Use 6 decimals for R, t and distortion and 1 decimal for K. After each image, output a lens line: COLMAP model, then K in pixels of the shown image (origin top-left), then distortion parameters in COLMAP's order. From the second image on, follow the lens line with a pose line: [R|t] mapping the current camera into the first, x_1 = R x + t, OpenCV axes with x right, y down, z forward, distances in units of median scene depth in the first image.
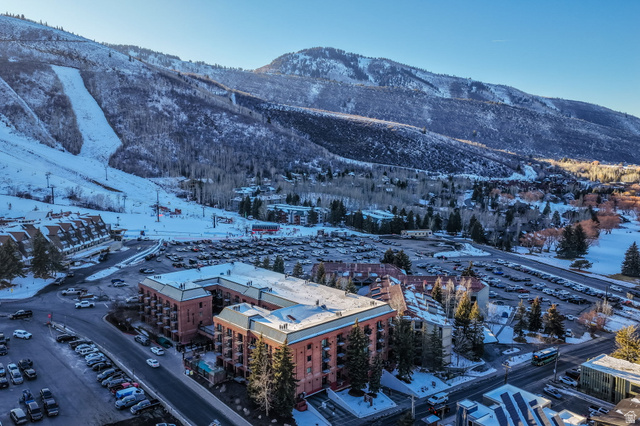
lens RADIAL K [[529.5, 0, 320.0], [0, 529.5, 213.0], [0, 0, 1]] dist [0.001190, 0.011217]
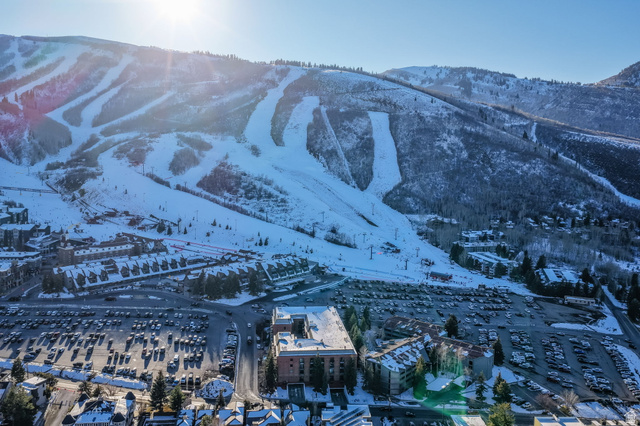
lens RADIAL K [[529.5, 0, 320.0], [0, 529.5, 213.0], [0, 0, 1]] dist [0.001190, 0.011217]
pose [[0.806049, 0.078693, -0.586594, 0.161673], [-0.087230, 0.996093, 0.013764, -0.046465], [0.585385, 0.040074, 0.809764, -0.081866]]
